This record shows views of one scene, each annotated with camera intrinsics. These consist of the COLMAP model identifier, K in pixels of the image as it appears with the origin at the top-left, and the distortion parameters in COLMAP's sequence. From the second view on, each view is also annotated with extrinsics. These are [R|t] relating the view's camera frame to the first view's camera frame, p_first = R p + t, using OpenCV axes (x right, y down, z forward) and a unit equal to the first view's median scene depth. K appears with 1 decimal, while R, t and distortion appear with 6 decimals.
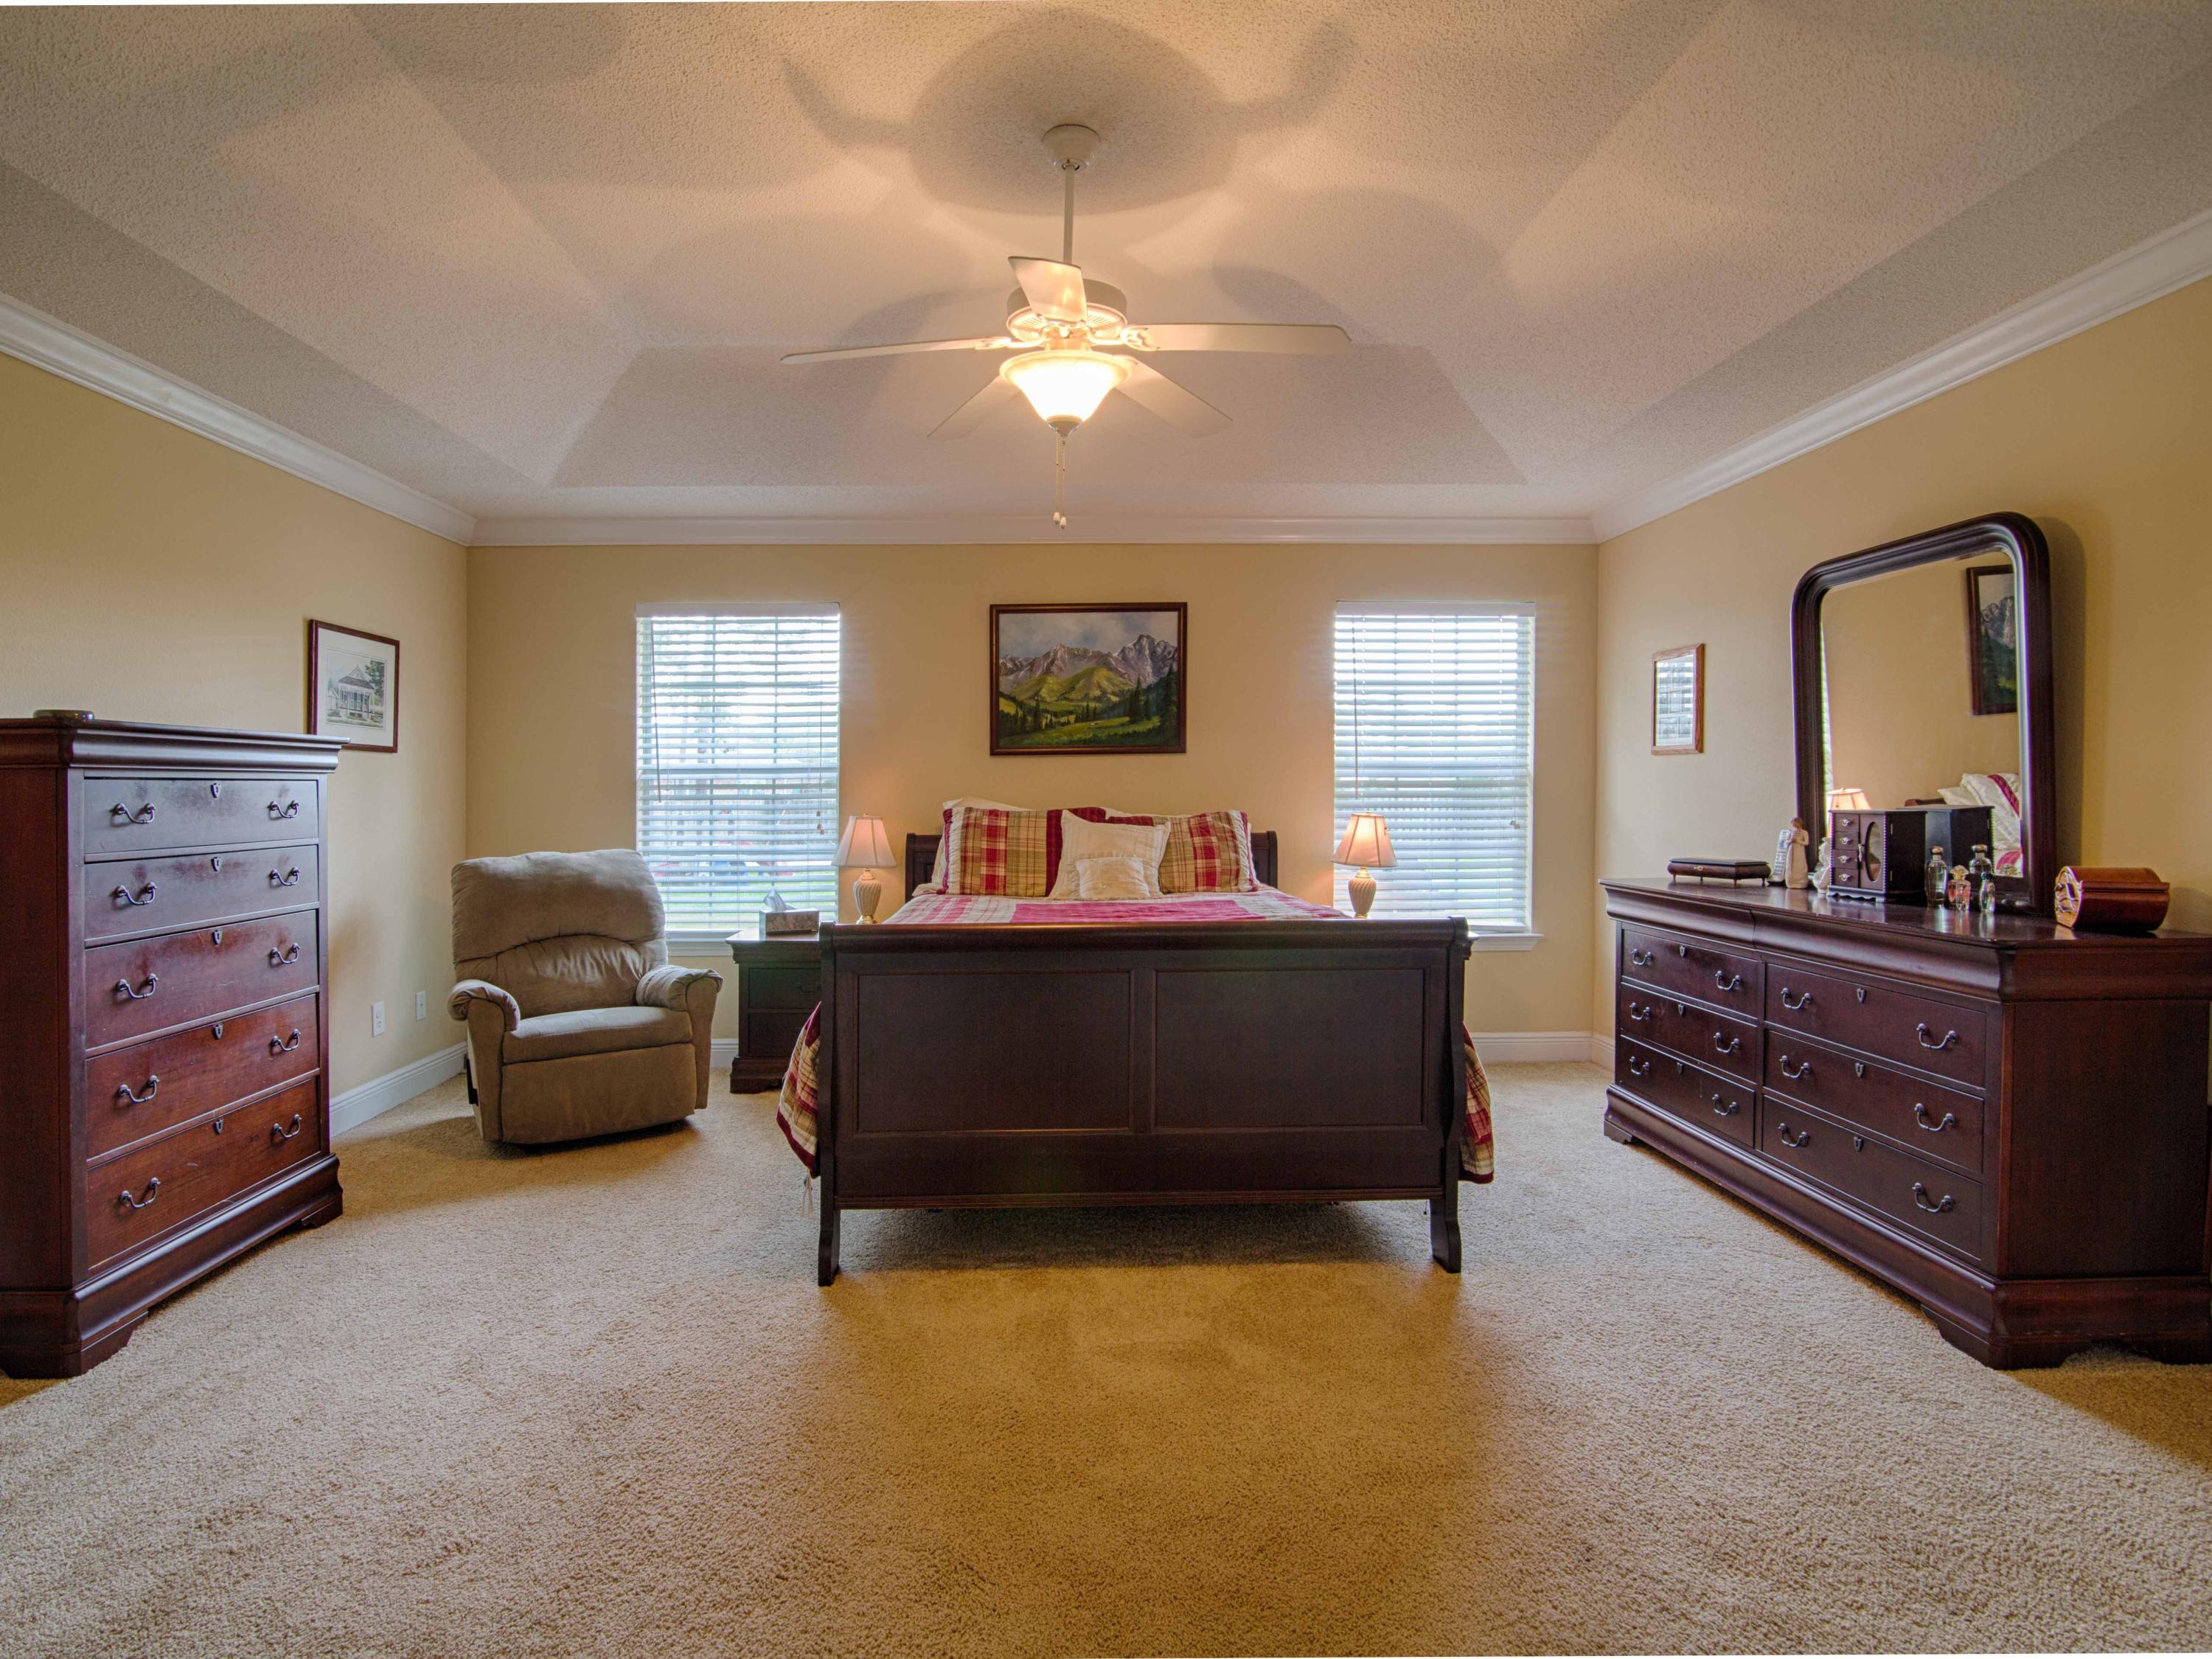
lens RADIAL K [[1129.3, 0, 1106.0], [0, 1129.3, 829.5], [0, 0, 1]] dist [-0.021929, -0.000077]
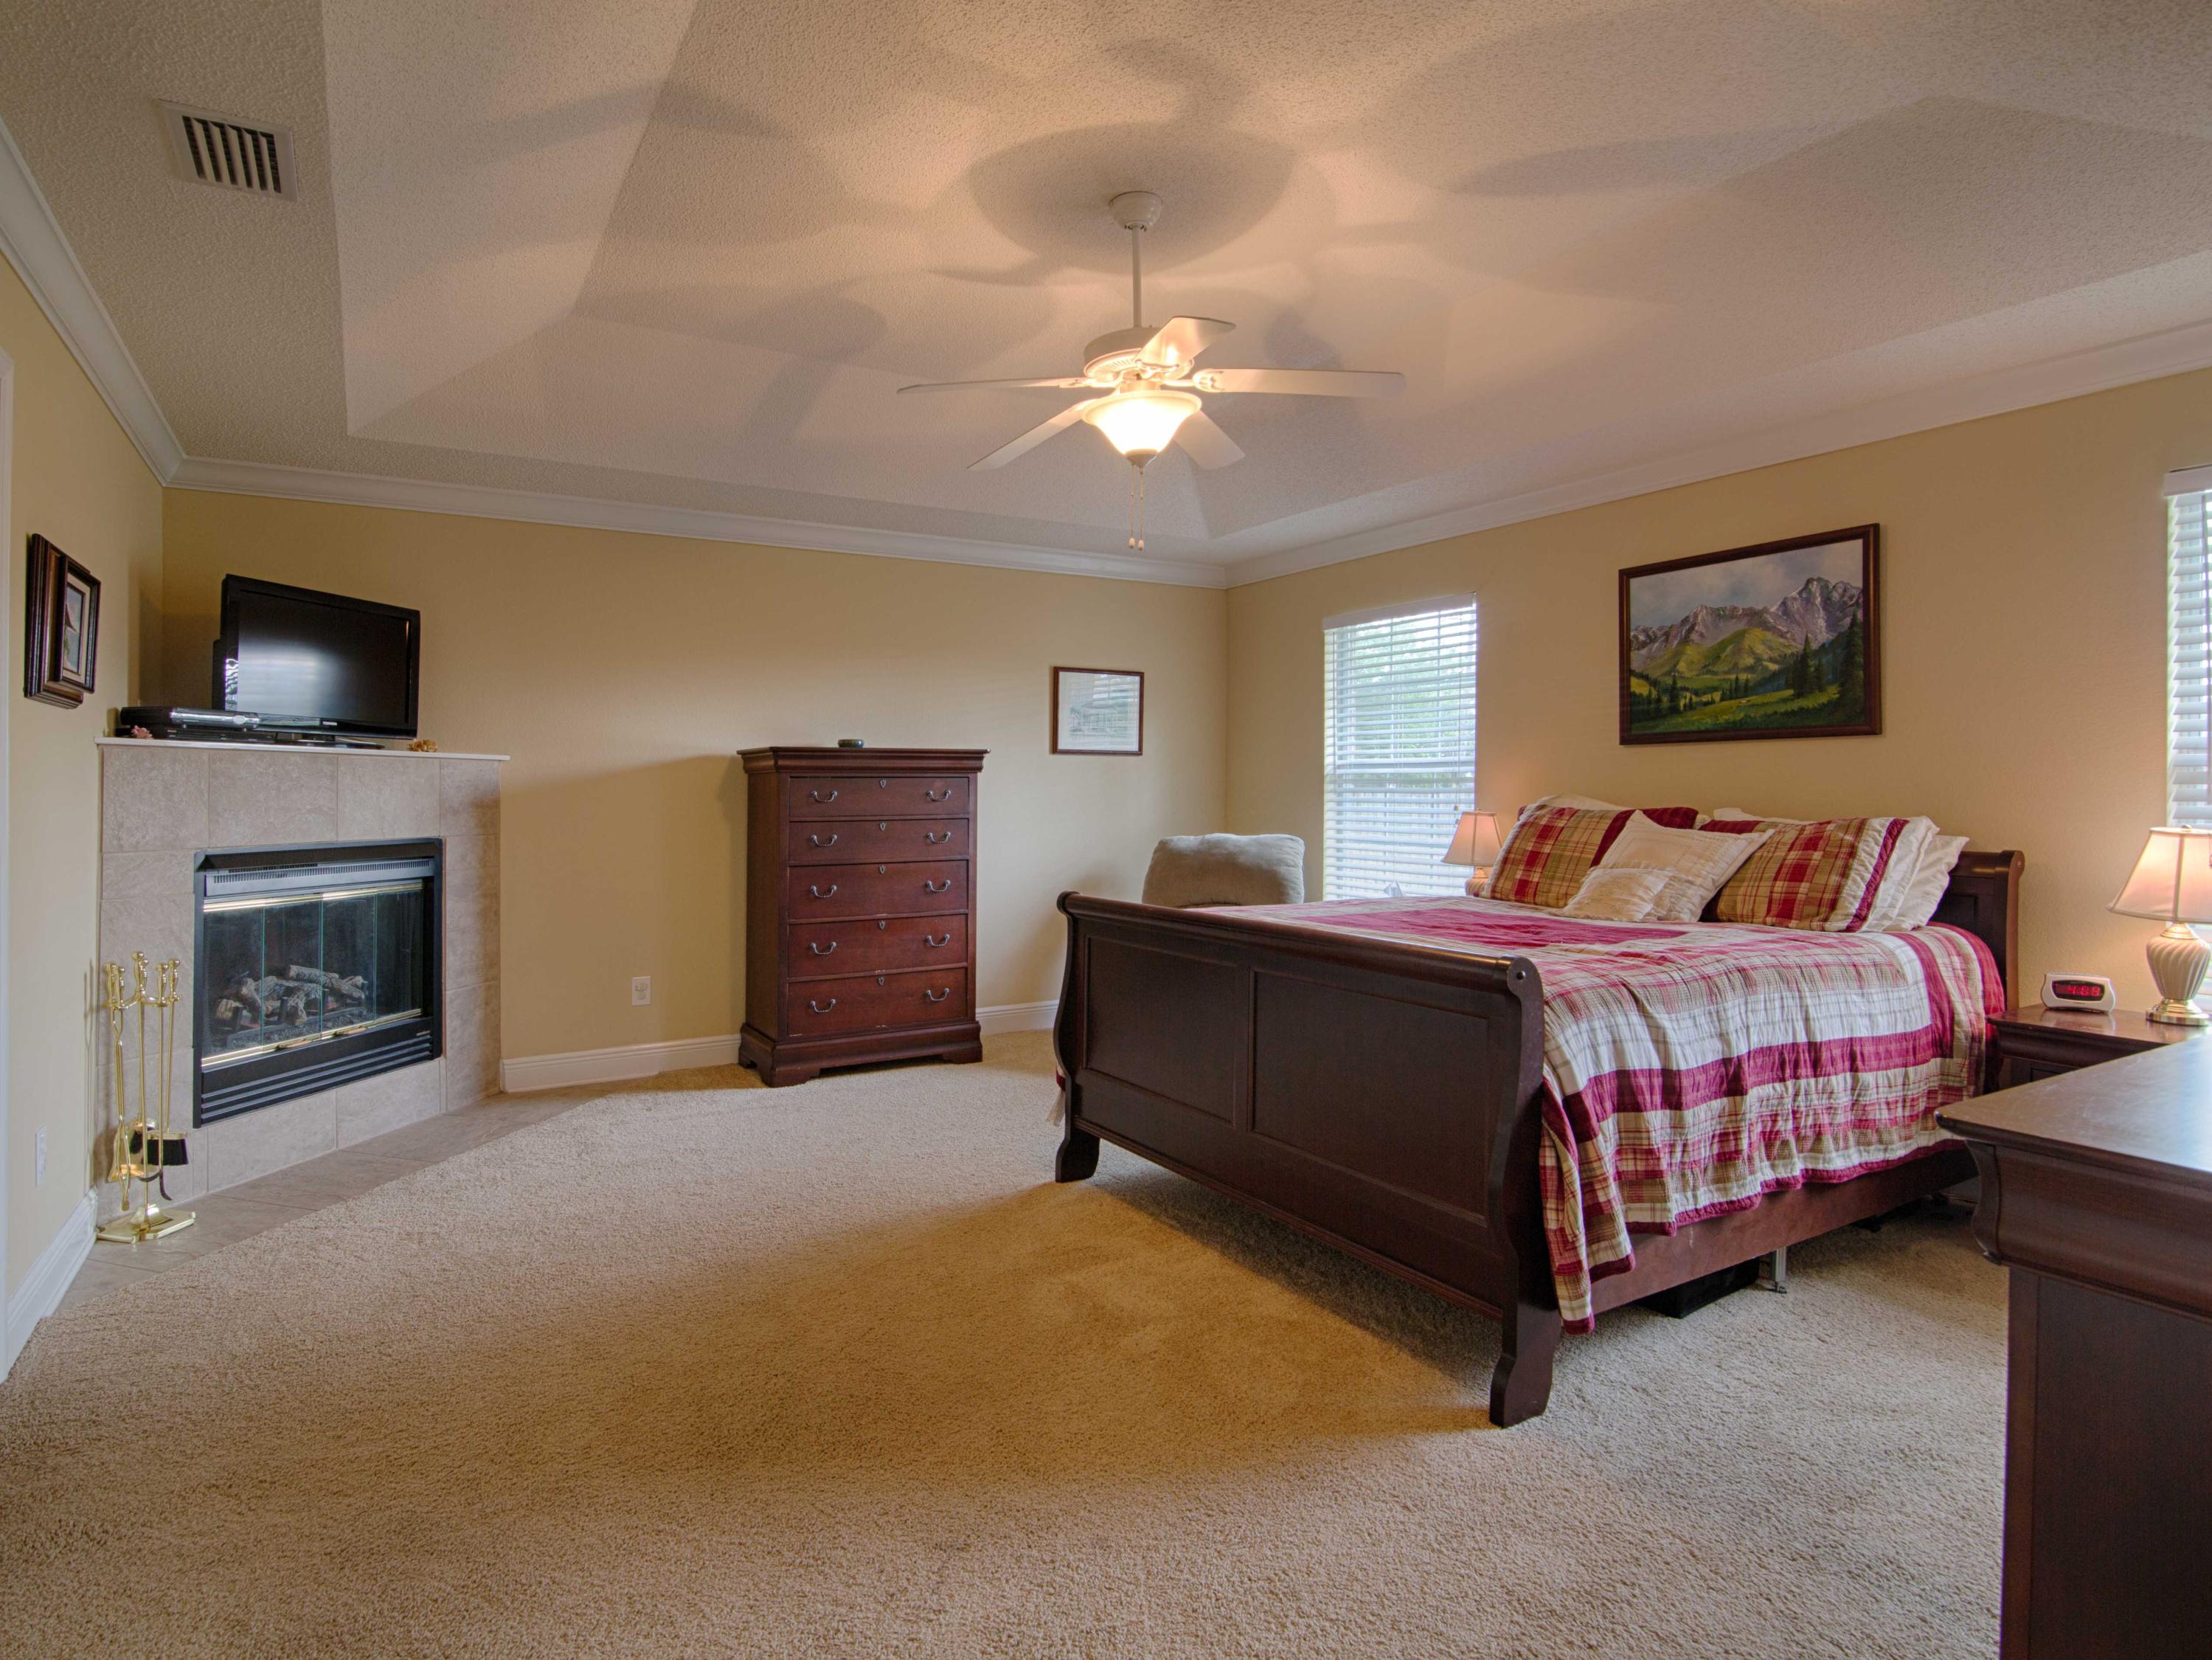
lens RADIAL K [[1245.8, 0, 1106.1], [0, 1245.8, 801.2], [0, 0, 1]] dist [-0.027439, -0.000086]
pose [[0.464744, 0.017069, -0.885281, 0.550571], [-0.032031, 0.999484, 0.002456, -0.012646], [0.884866, 0.027215, 0.465050, 0.218158]]
